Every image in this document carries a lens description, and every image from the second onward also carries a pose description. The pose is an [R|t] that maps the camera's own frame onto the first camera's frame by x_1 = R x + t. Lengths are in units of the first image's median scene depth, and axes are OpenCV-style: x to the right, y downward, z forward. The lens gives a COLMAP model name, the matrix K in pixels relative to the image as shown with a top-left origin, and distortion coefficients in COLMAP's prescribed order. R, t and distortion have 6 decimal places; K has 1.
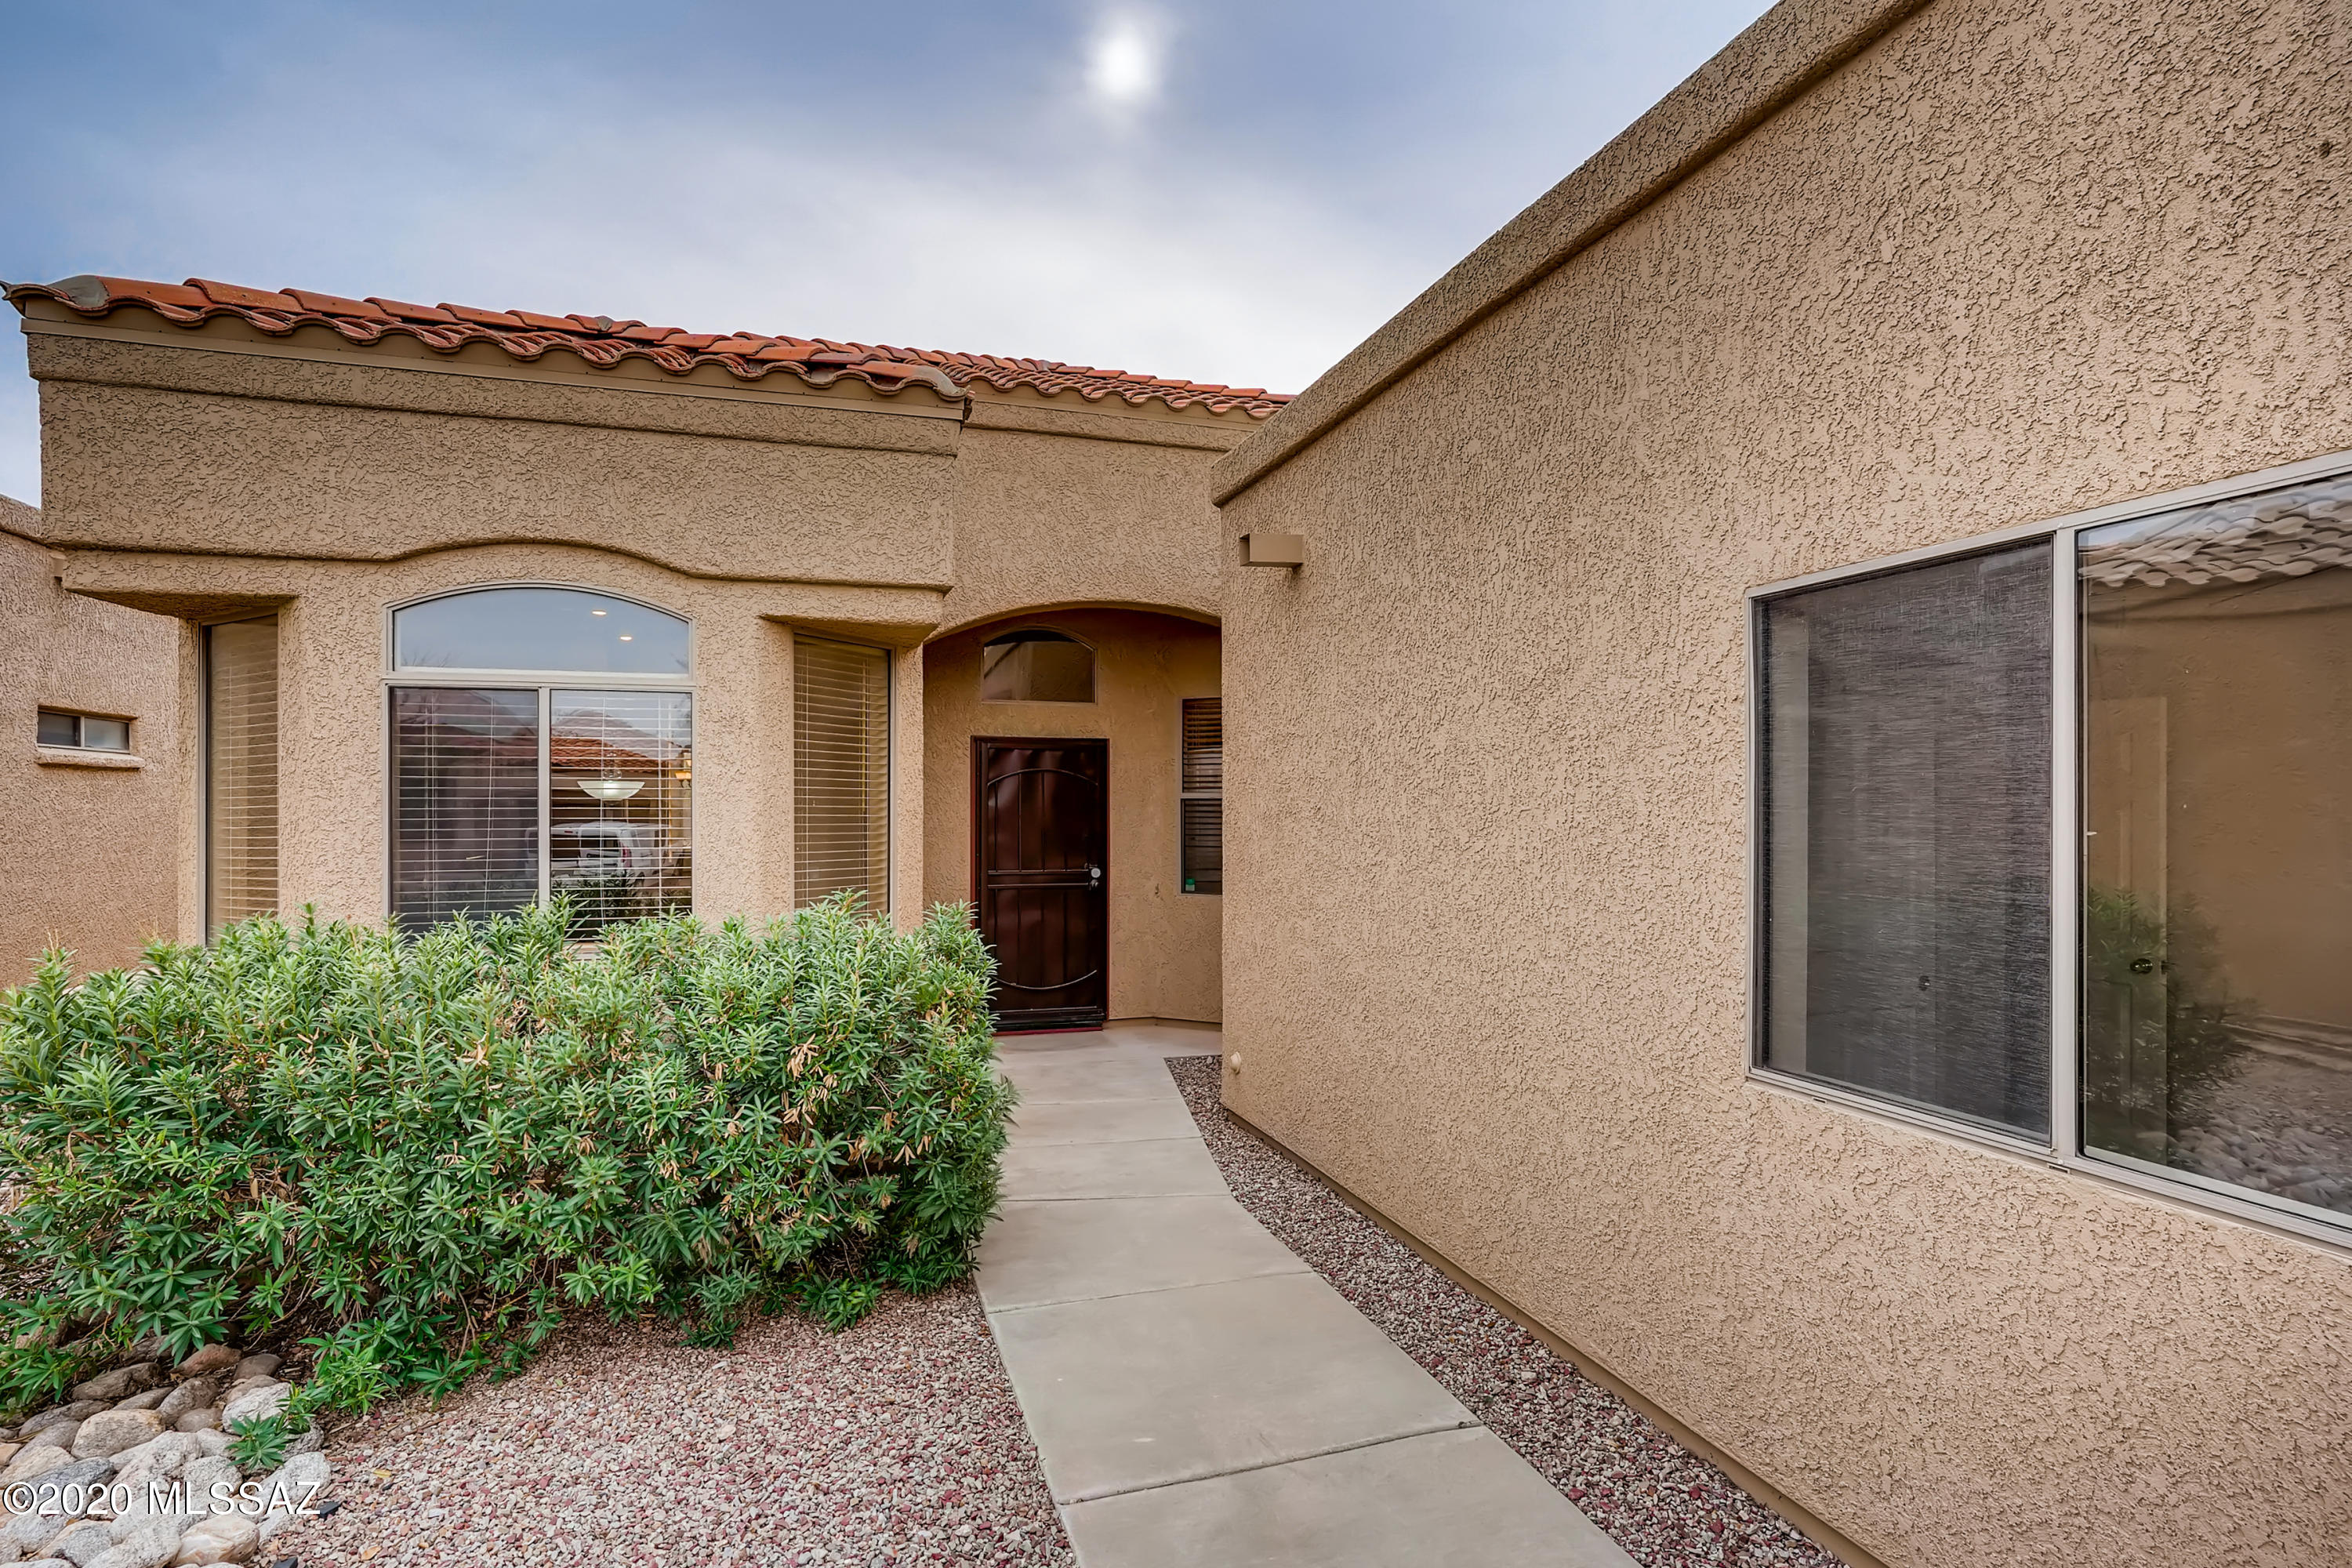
lens RADIAL K [[1141.3, 0, 1181.3], [0, 1141.3, 798.4], [0, 0, 1]] dist [-0.042358, 0.019909]
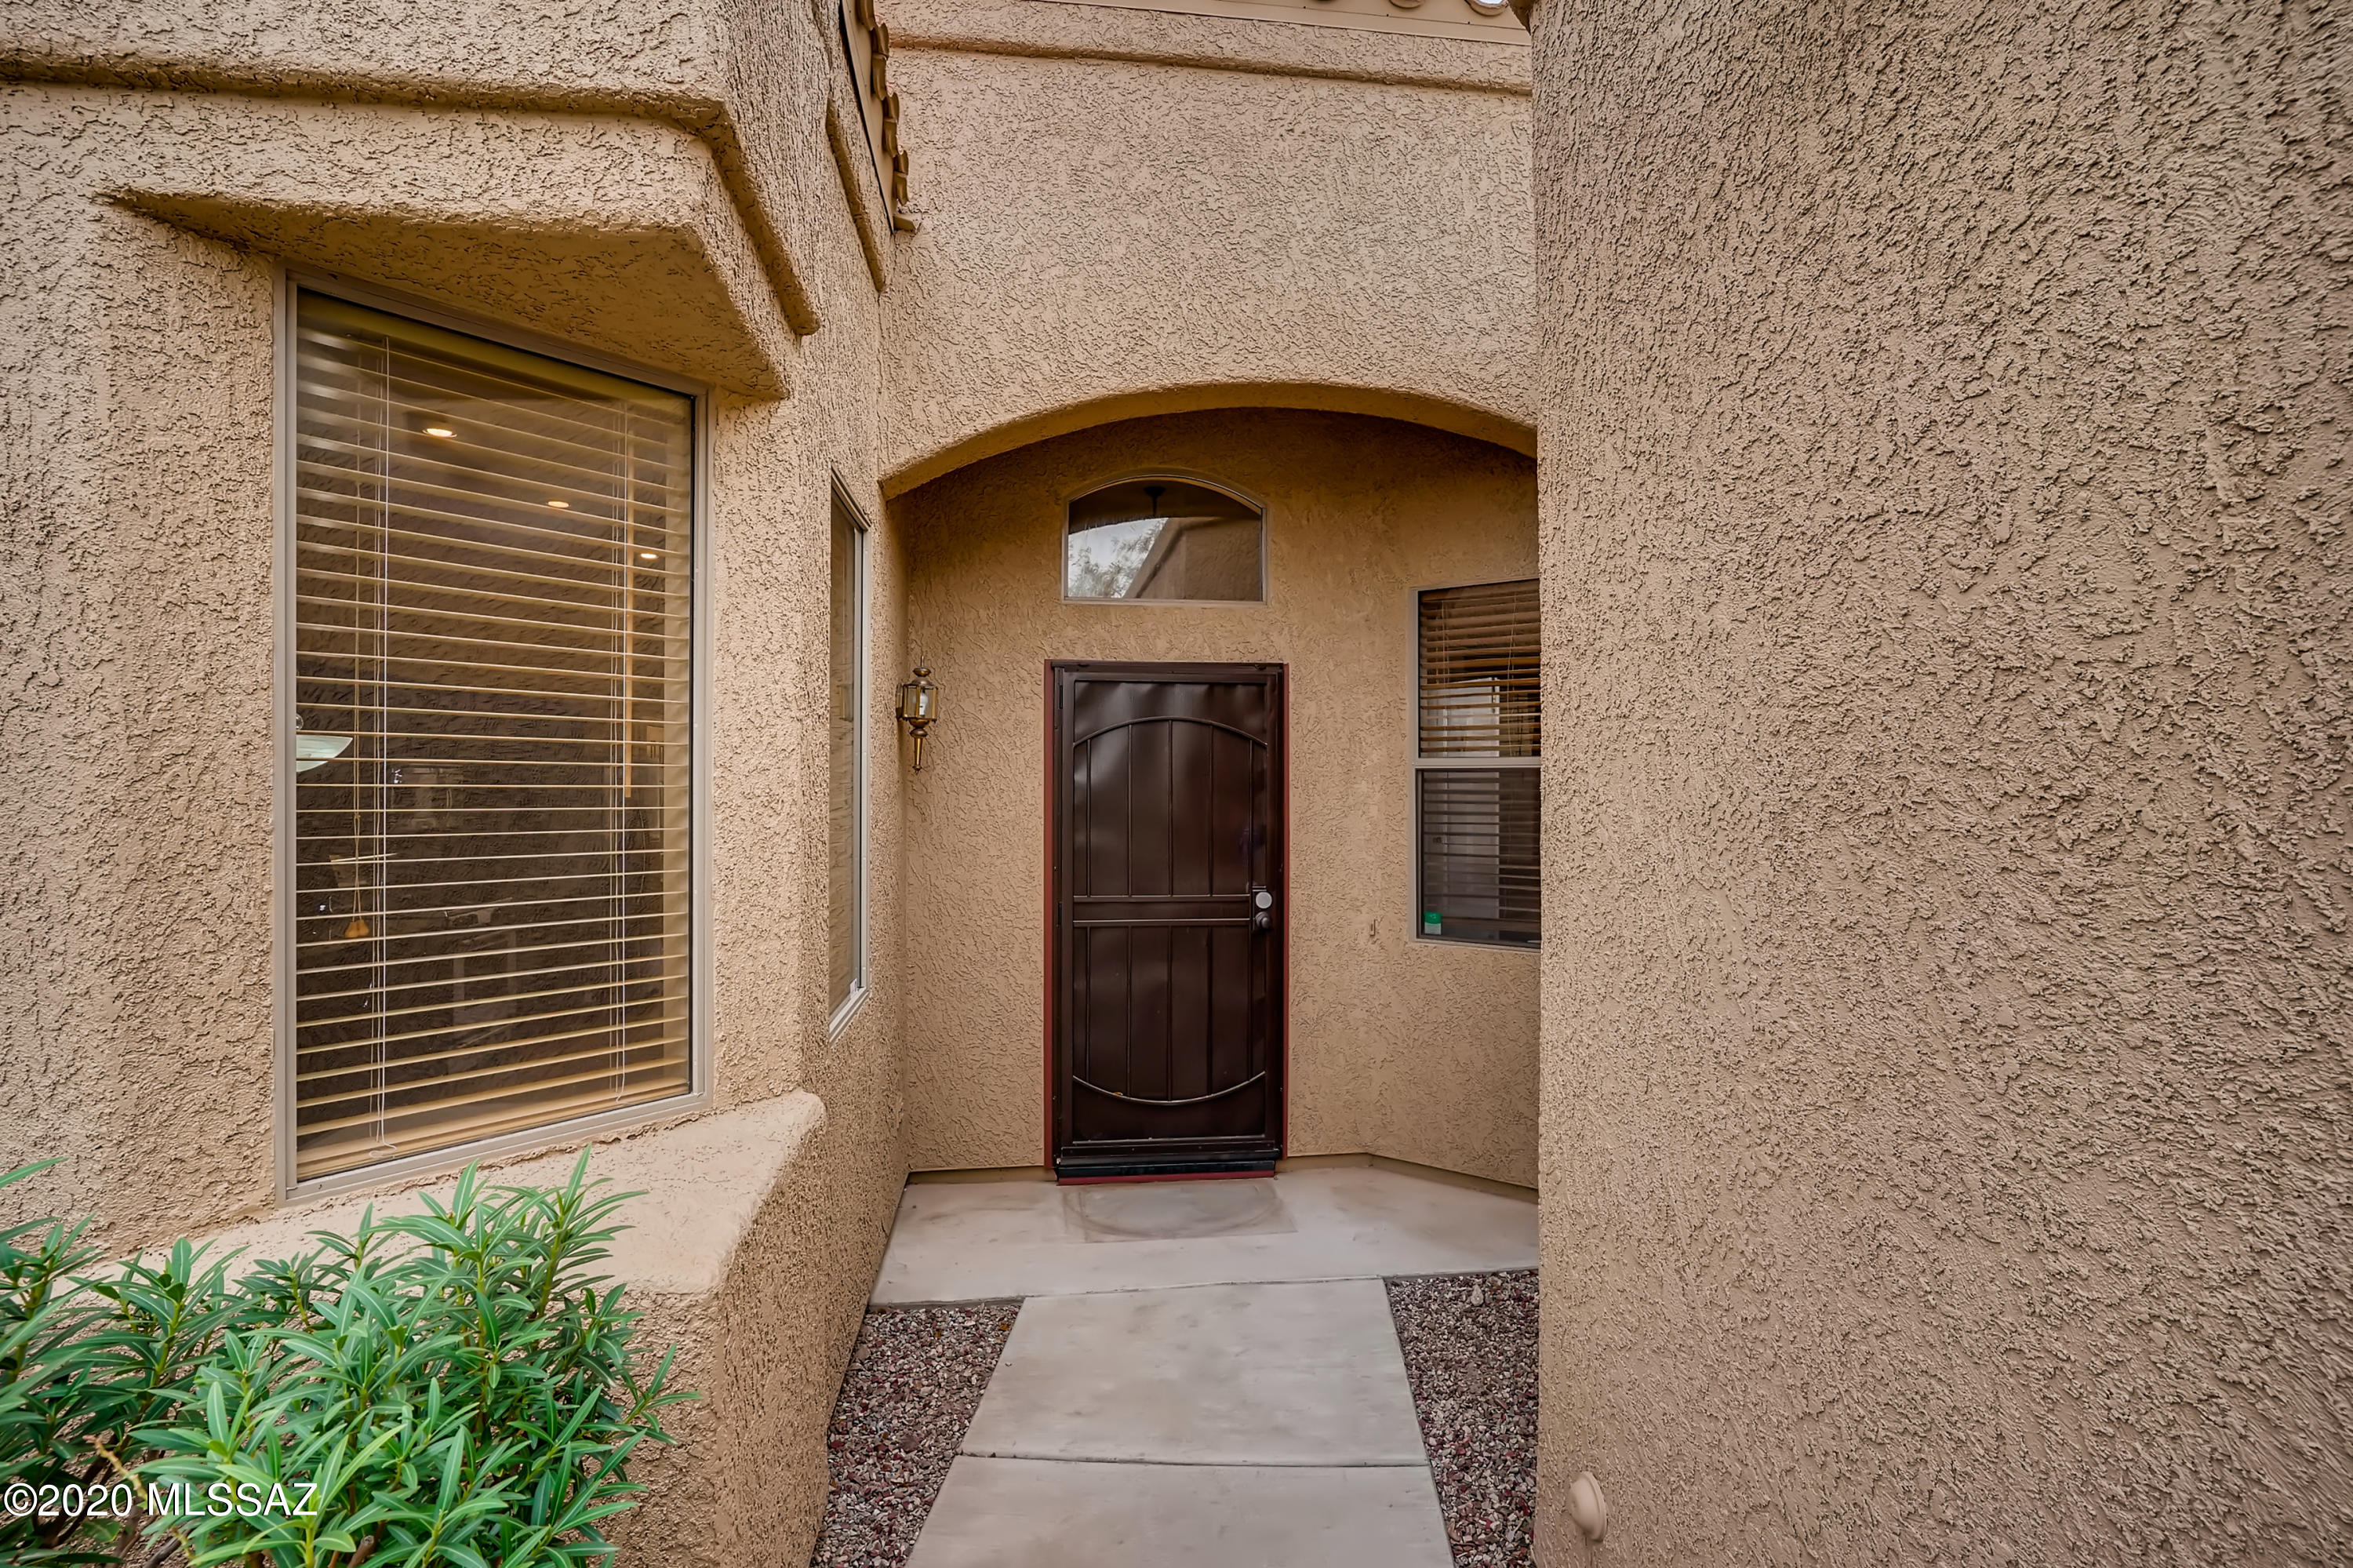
lens RADIAL K [[1141.8, 0, 1195.8], [0, 1141.8, 771.4], [0, 0, 1]] dist [-0.042358, 0.019909]
pose [[0.983816, -0.001819, -0.179170, -0.007356], [0.001769, 0.999998, -0.000440, 0.002301], [0.179170, 0.000116, 0.983818, 0.490990]]
